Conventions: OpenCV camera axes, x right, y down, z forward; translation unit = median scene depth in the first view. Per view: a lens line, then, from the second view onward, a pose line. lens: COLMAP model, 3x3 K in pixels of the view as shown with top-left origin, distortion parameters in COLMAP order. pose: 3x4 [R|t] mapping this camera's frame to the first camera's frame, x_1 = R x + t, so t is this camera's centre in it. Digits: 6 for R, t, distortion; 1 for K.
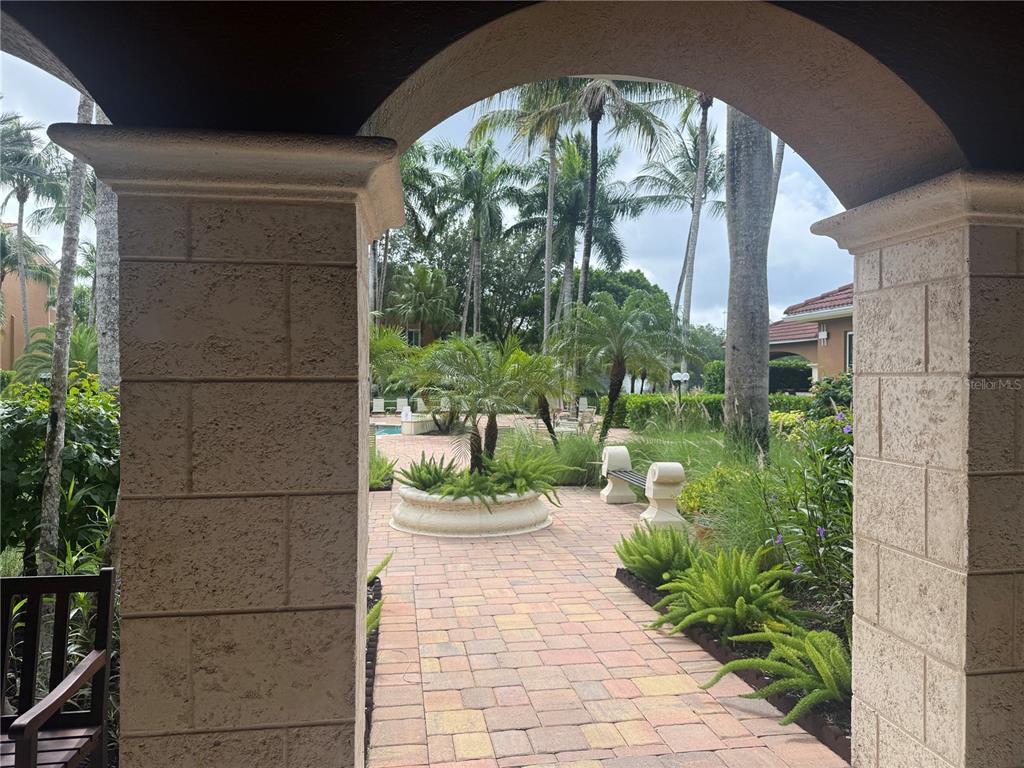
lens RADIAL K [[705.5, 0, 510.3], [0, 705.5, 392.2], [0, 0, 1]] dist [0.017863, -0.037934]
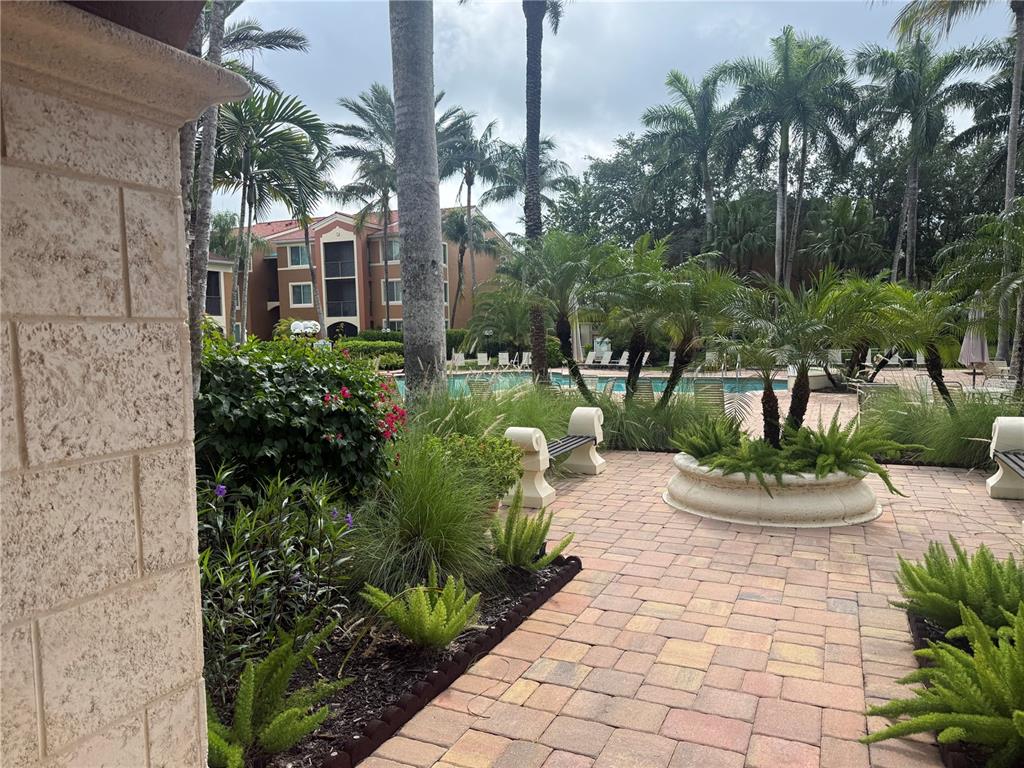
lens RADIAL K [[705.5, 0, 509.8], [0, 705.5, 390.0], [0, 0, 1]] dist [0.017863, -0.037934]
pose [[0.826988, 0.025547, -0.561638, 0.129055], [0.010317, 0.998109, 0.060592, 0.003309], [0.562124, -0.055903, 0.825161, 0.155683]]
